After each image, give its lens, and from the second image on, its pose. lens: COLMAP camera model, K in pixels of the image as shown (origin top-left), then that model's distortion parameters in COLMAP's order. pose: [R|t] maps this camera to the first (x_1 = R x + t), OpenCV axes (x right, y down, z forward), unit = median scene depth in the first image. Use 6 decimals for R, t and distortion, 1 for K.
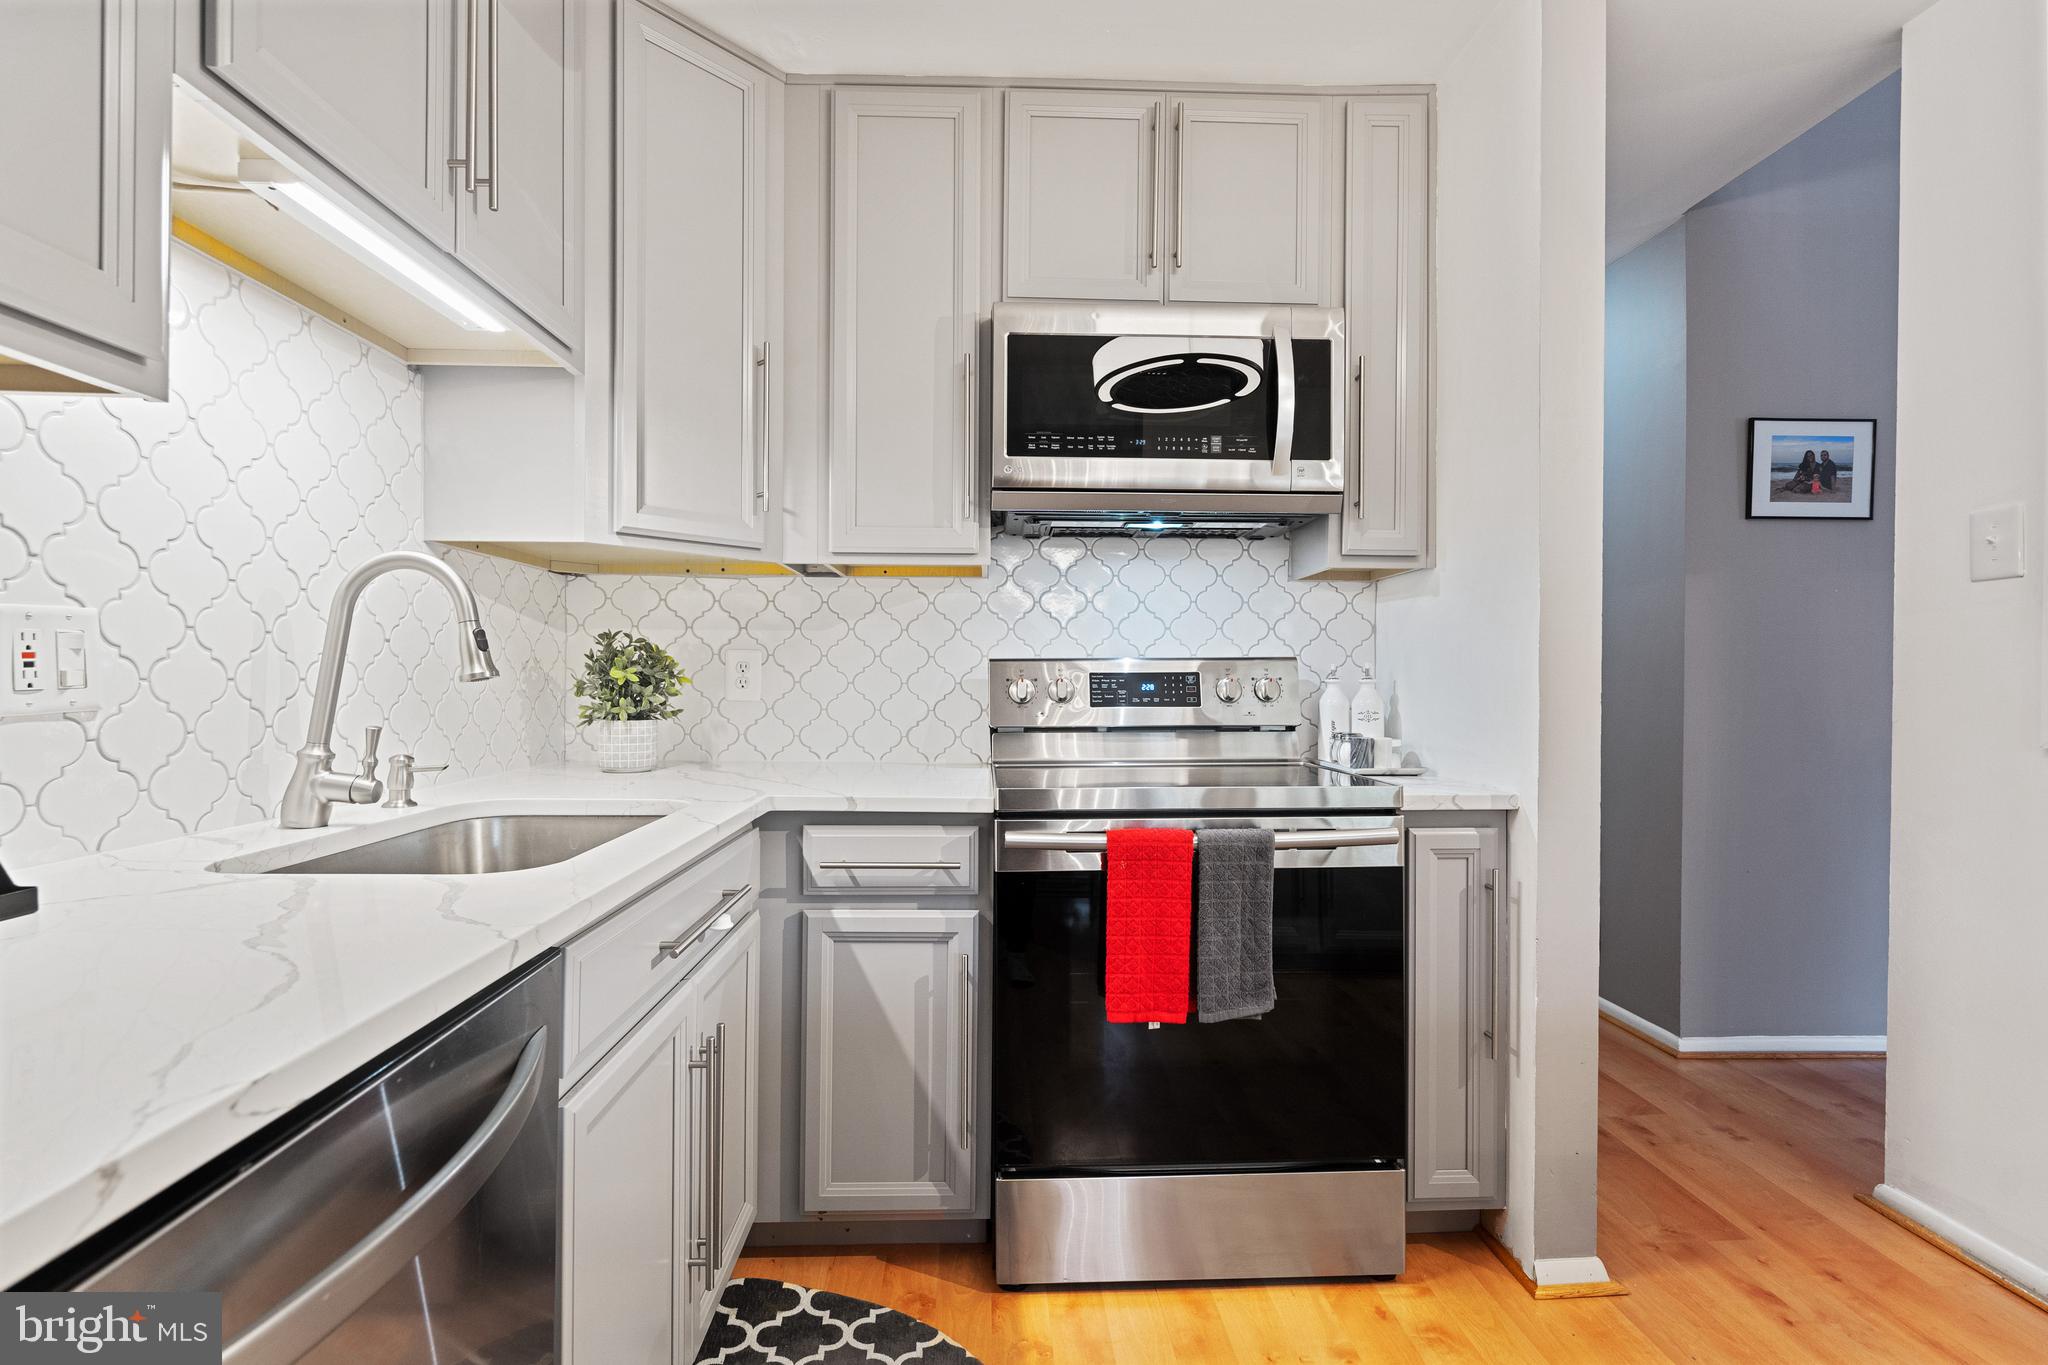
lens RADIAL K [[926.9, 0, 1024.0], [0, 926.9, 682.5], [0, 0, 1]] dist [-0.003797, 0.000414]
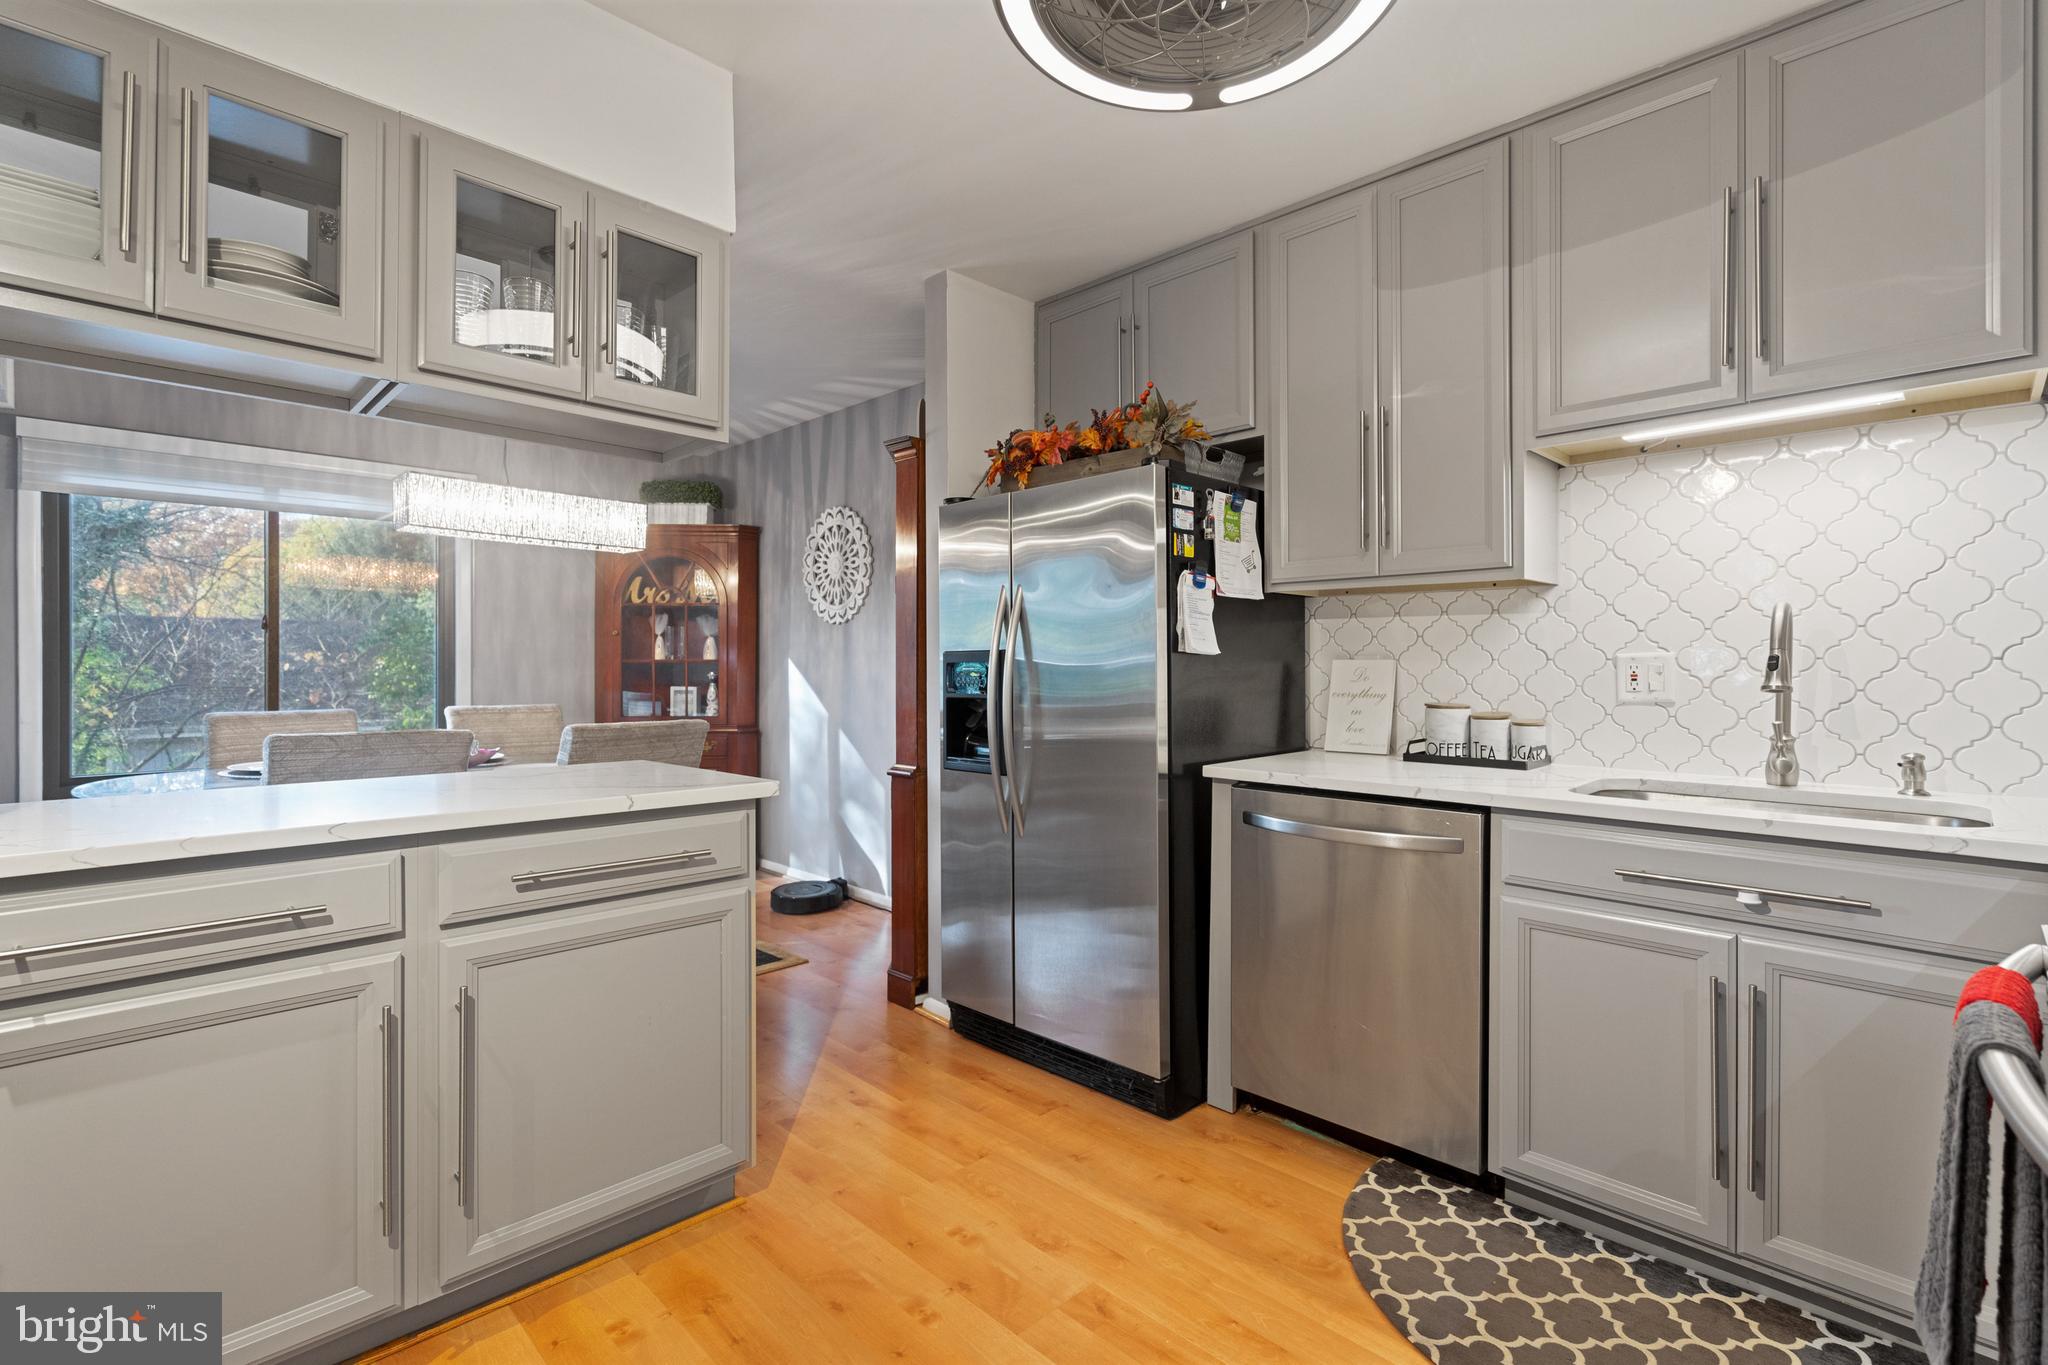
lens RADIAL K [[946.6, 0, 1032.3], [0, 946.6, 679.9], [0, 0, 1]] dist [0.001362, 0.000453]
pose [[-0.730551, 0.005116, -0.682839, 0.801247], [-0.009675, 0.999794, 0.017841, -0.023238], [0.682790, 0.019641, -0.730351, 0.853498]]
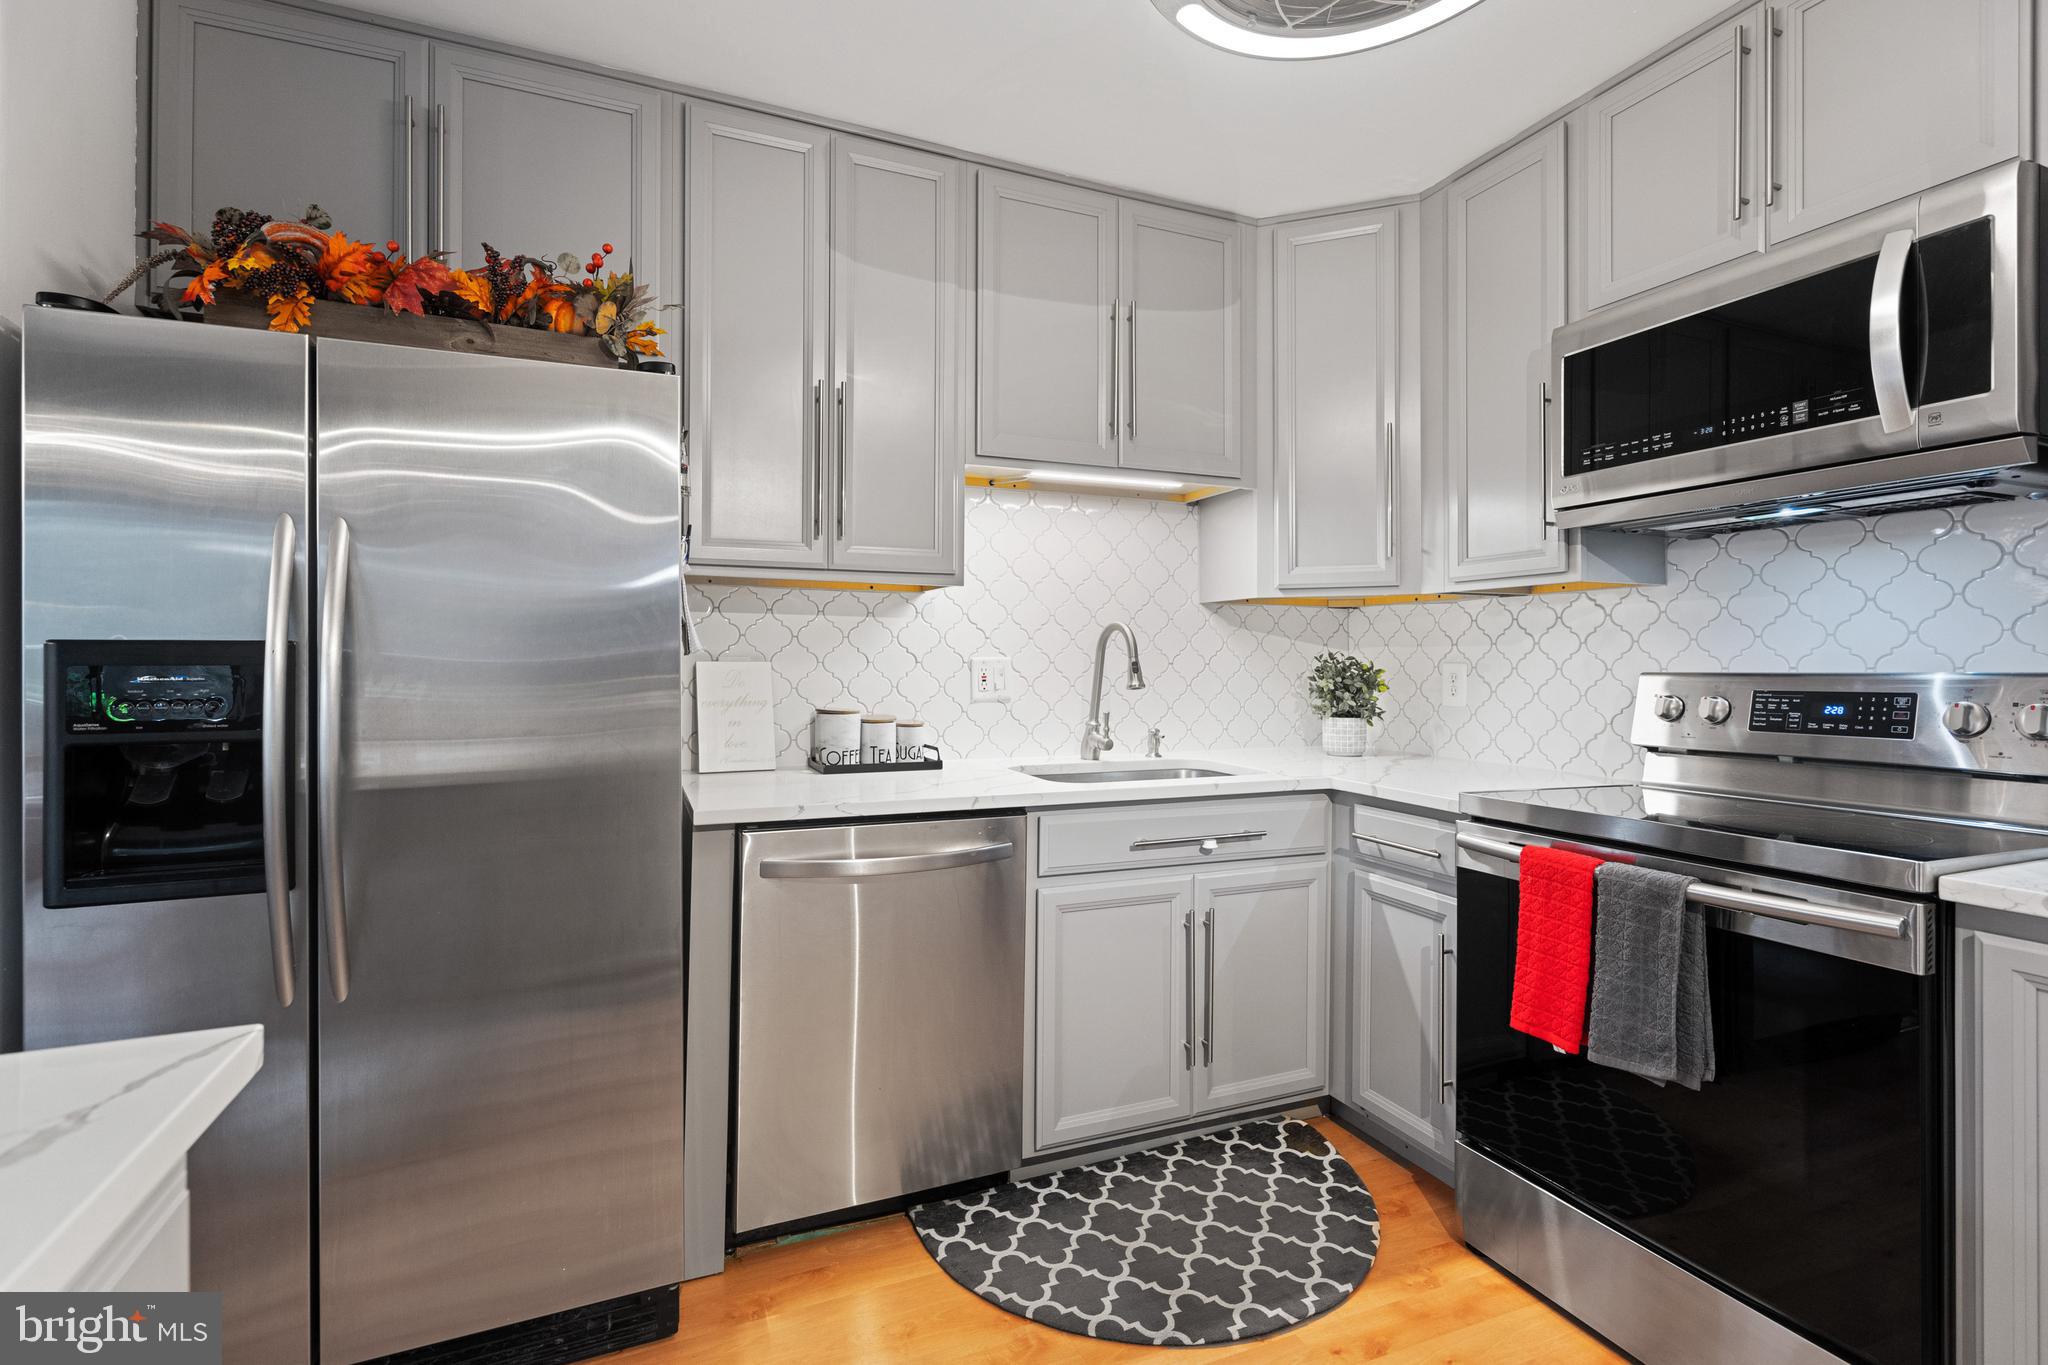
lens RADIAL K [[939.0, 0, 1030.6], [0, 939.0, 662.0], [0, 0, 1]] dist [0.000479, 0.000792]
pose [[0.361193, -0.003820, -0.932483, 0.730378], [-0.009751, 0.999921, -0.007873, -0.026608], [0.932440, 0.011936, 0.361127, 0.083183]]
